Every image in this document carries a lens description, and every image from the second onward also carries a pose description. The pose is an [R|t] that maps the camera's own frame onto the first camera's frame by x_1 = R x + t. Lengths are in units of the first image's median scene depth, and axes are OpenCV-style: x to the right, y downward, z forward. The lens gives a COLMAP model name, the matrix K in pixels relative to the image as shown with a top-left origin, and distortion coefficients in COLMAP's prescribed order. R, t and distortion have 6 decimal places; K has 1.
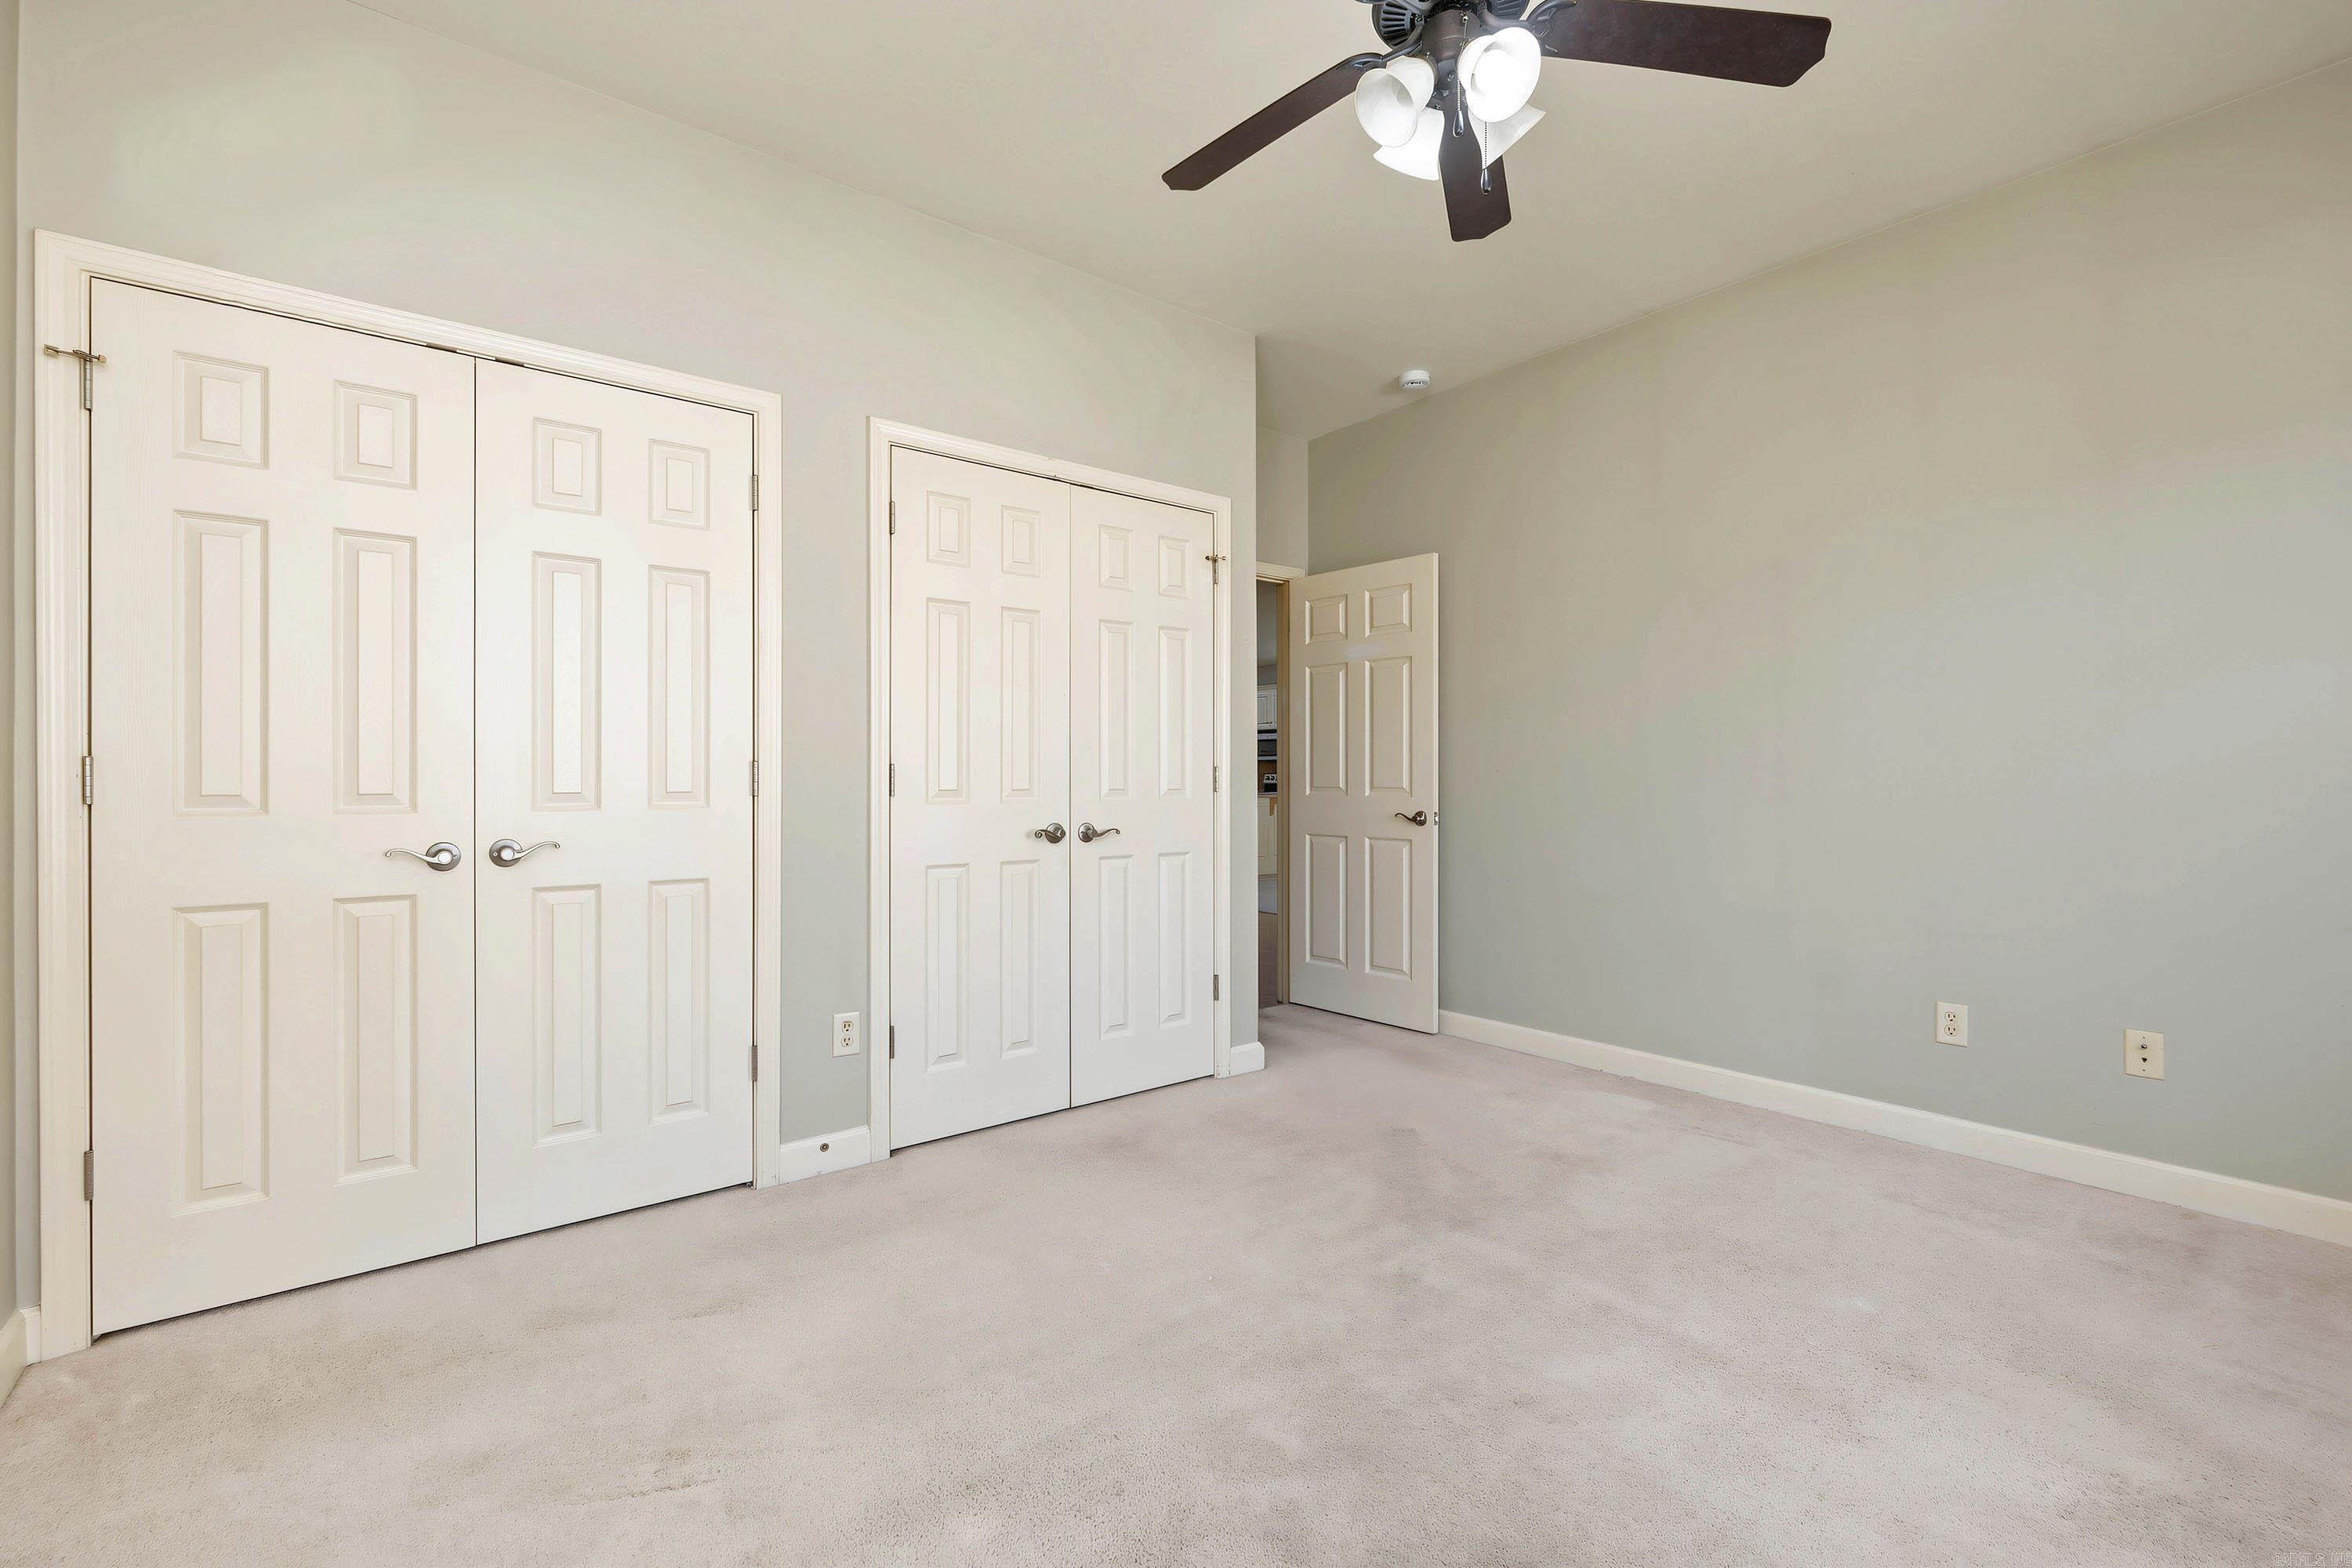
lens RADIAL K [[1033.3, 0, 1169.6], [0, 1033.3, 782.7], [0, 0, 1]] dist [-0.003140, -0.001002]
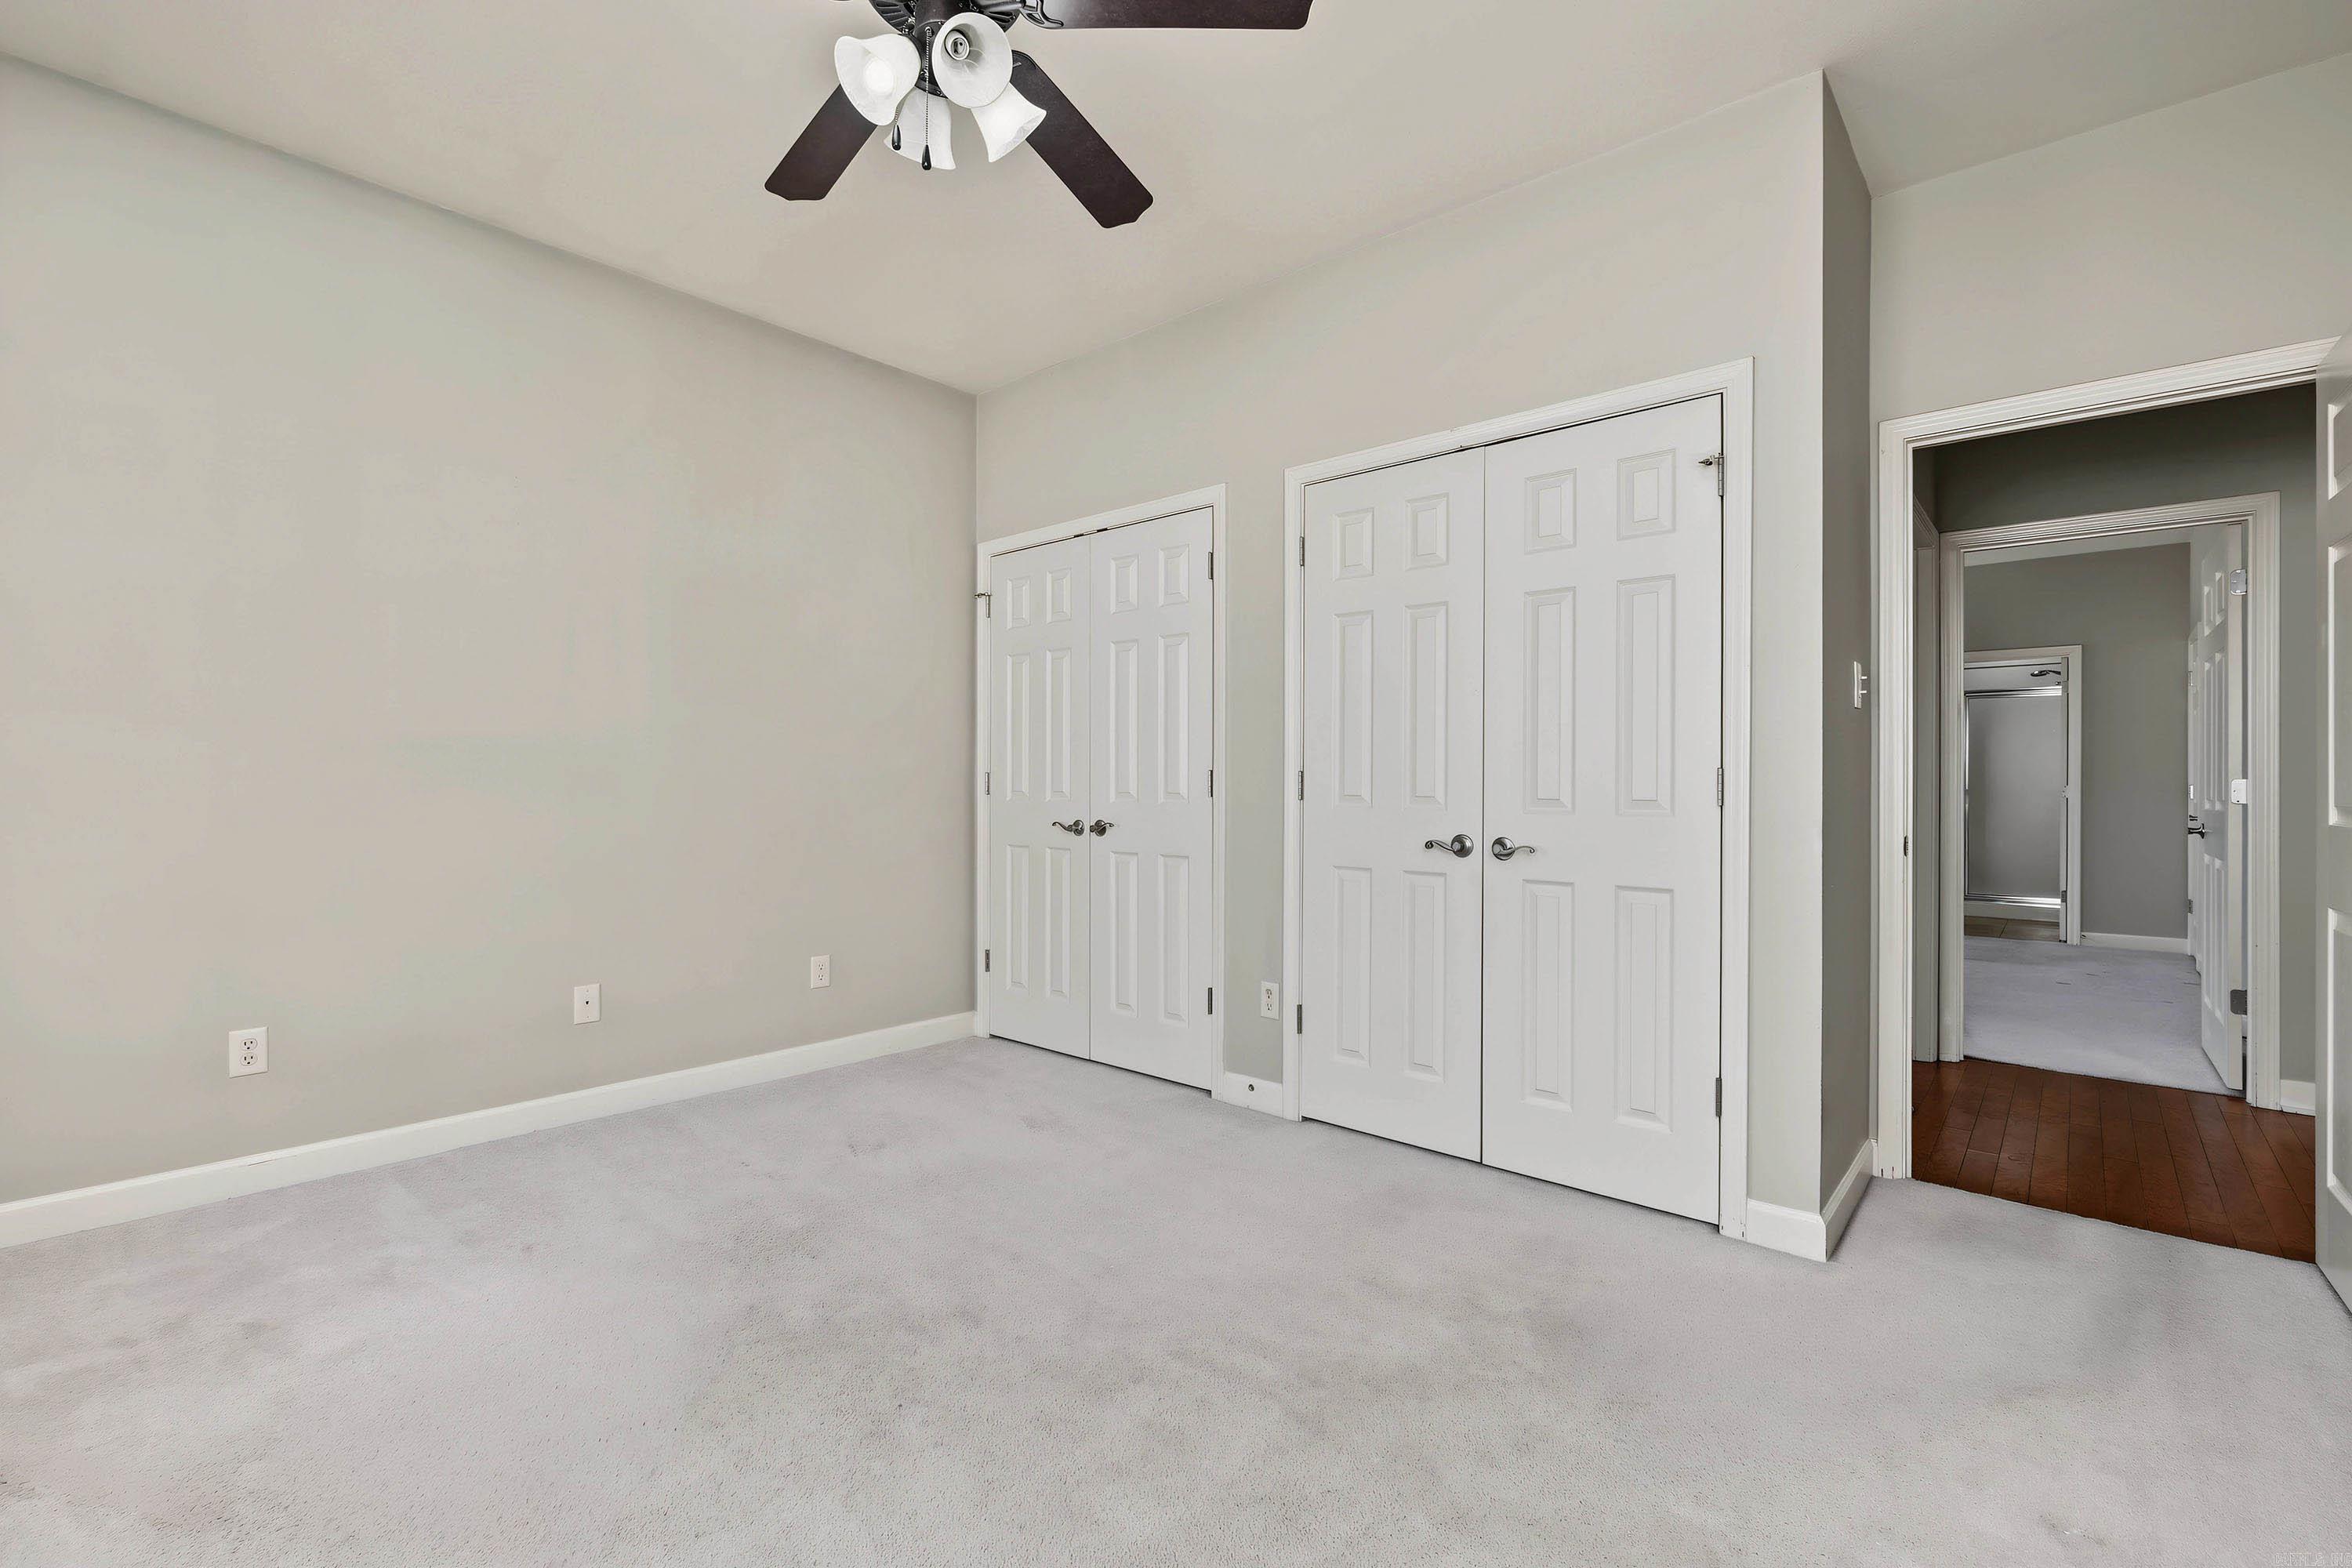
lens RADIAL K [[1072.7, 0, 1176.0], [0, 1072.7, 784.0], [0, 0, 1]] dist [-0.002422, -0.000184]
pose [[0.156326, 0.000685, -0.987705, 0.765555], [-0.010792, 0.999941, -0.001014, -0.000679], [0.987647, 0.010818, 0.156324, 0.610096]]
